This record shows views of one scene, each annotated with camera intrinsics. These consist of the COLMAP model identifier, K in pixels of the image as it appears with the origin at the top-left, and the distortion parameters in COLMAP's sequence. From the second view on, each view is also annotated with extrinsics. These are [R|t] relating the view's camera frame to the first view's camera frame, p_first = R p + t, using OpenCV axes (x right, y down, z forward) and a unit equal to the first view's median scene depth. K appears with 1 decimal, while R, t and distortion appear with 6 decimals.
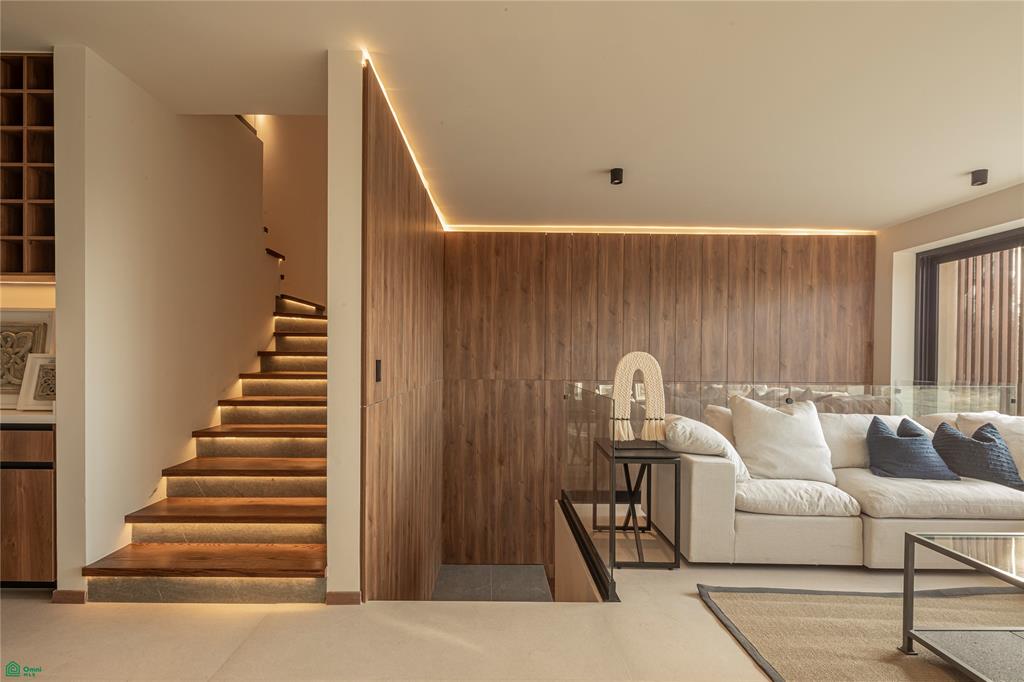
lens RADIAL K [[493.2, 0, 508.9], [0, 493.2, 362.6], [0, 0, 1]] dist [-0.000583, 0.000037]
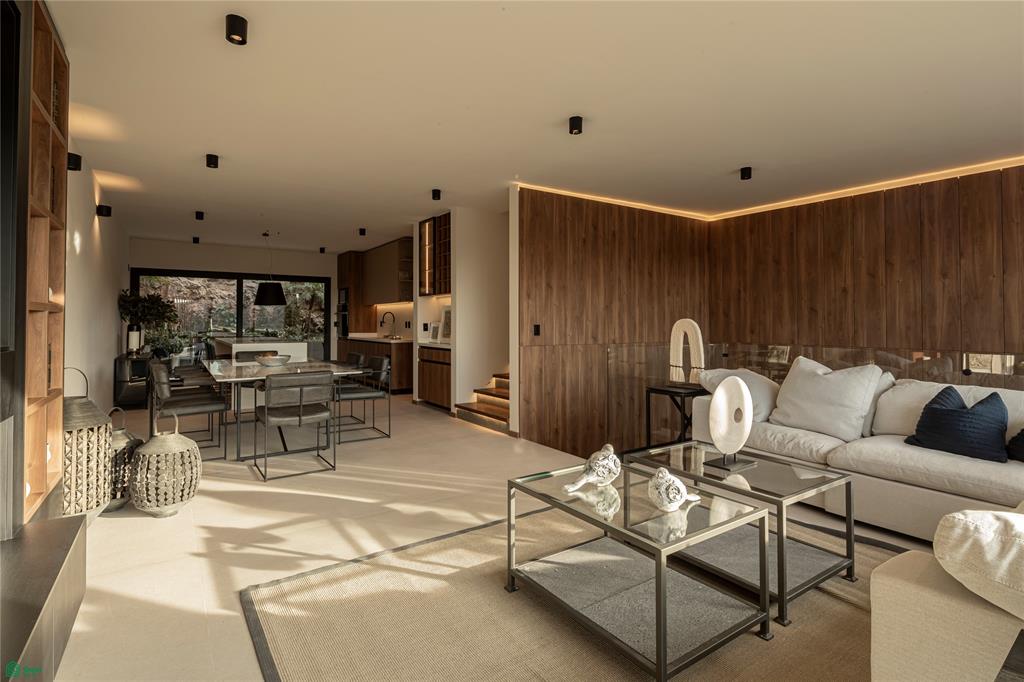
lens RADIAL K [[510.3, 0, 509.1], [0, 510.3, 323.6], [0, 0, 1]] dist [-0.000049, -0.000071]
pose [[0.566746, -0.002976, -0.823887, 1.040213], [-0.006868, 0.999942, -0.008336, 0.005704], [0.823864, 0.010383, 0.566692, -0.207364]]
